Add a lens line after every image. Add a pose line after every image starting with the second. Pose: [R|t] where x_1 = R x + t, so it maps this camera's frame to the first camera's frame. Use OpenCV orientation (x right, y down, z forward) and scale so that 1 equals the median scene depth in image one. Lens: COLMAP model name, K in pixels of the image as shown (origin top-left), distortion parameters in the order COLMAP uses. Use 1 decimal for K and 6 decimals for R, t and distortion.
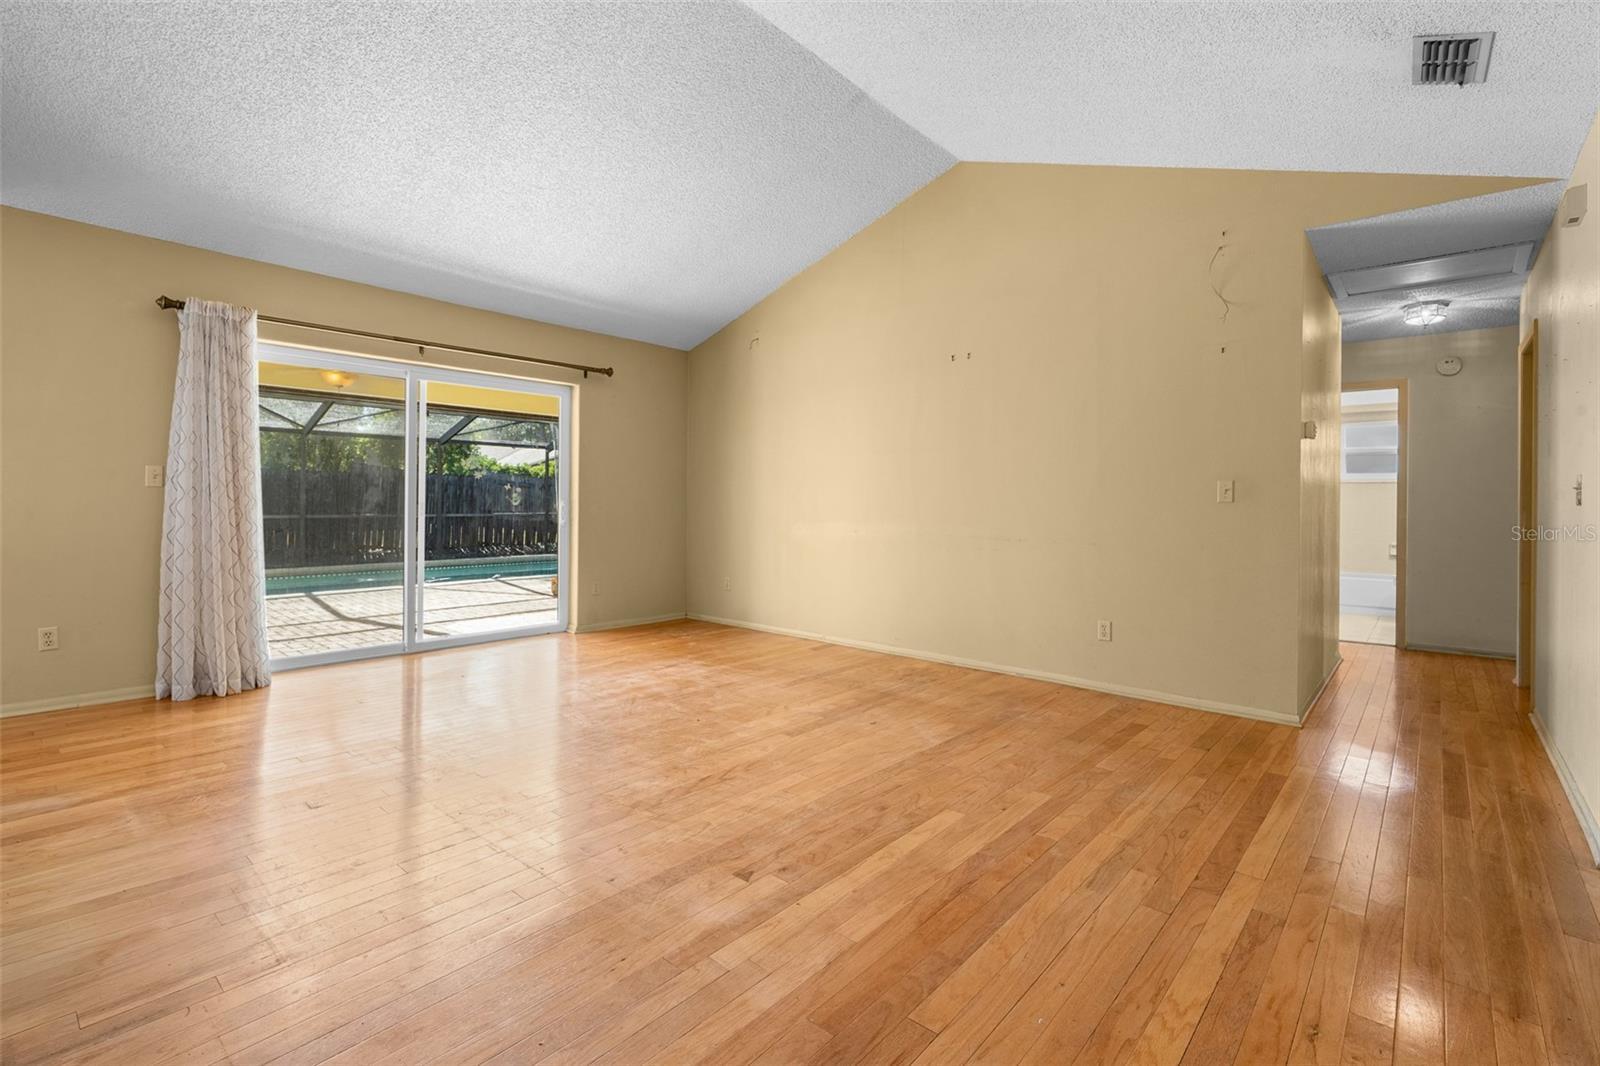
lens RADIAL K [[725.4, 0, 775.6], [0, 725.4, 506.2], [0, 0, 1]] dist [-0.004605, -0.000333]
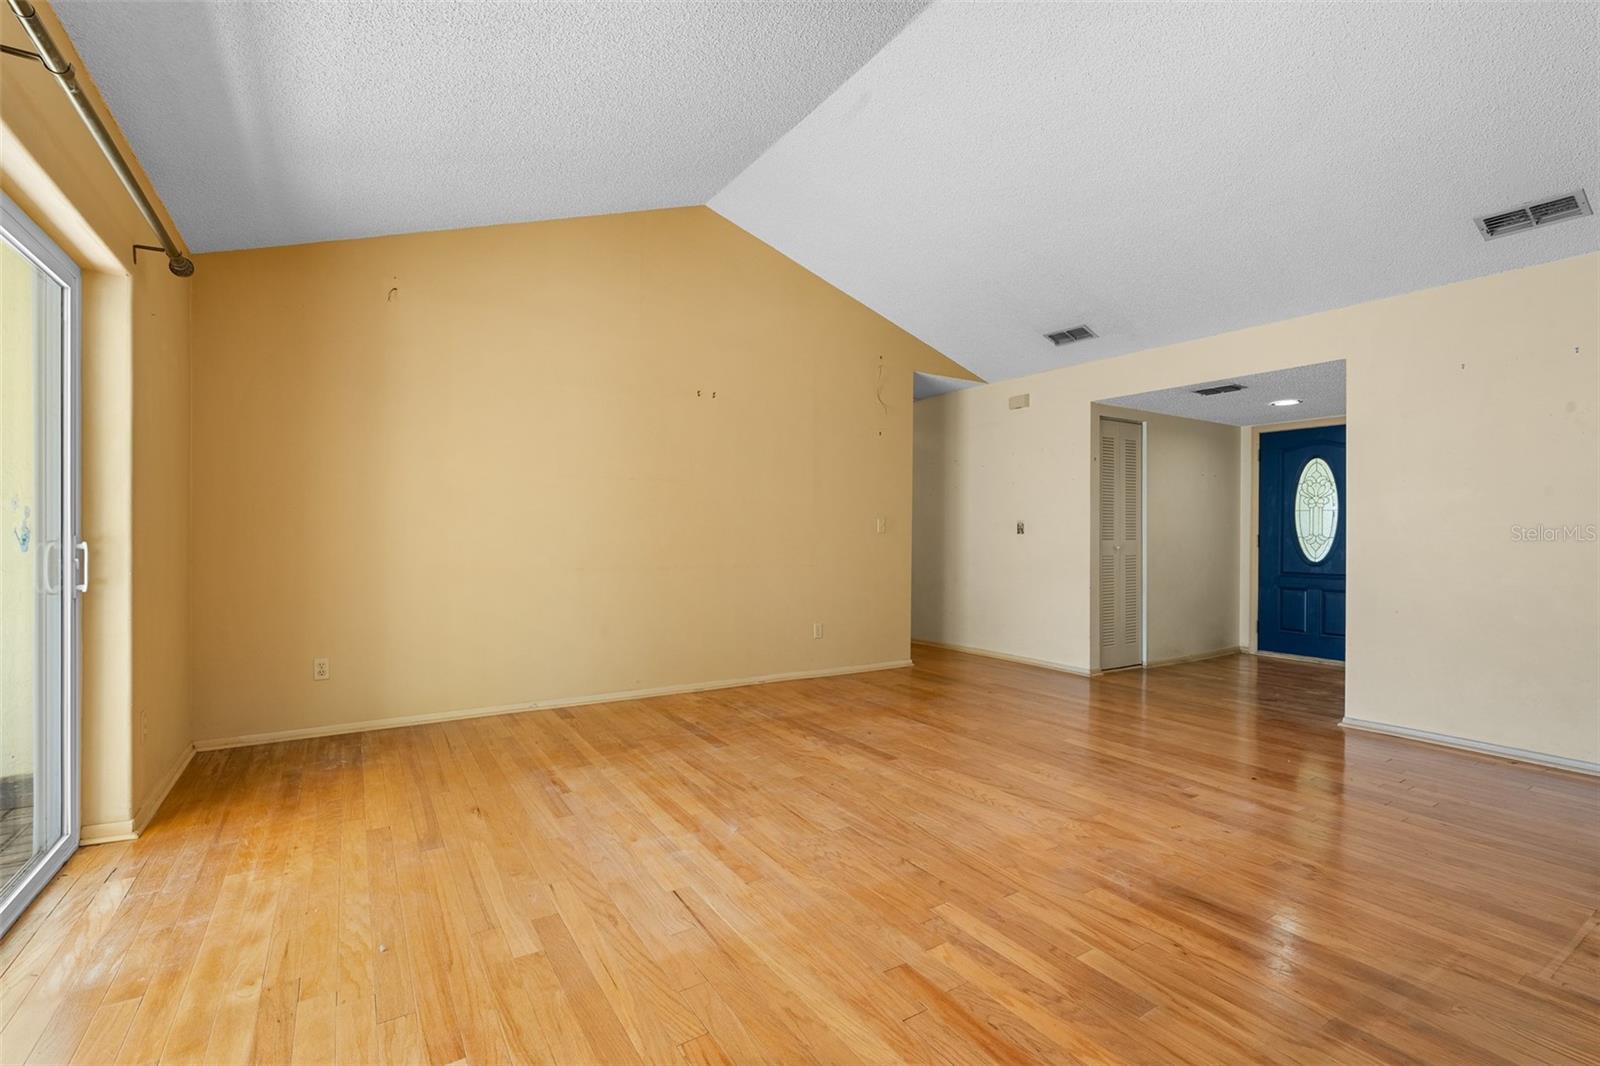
lens RADIAL K [[725.4, 0, 798.4], [0, 725.4, 534.5], [0, 0, 1]] dist [-0.004605, -0.000333]
pose [[0.264720, -0.013288, 0.964234, -1.256119], [0.003967, 0.999912, 0.012690, -0.029275], [-0.964317, 0.000466, 0.264749, 1.044463]]
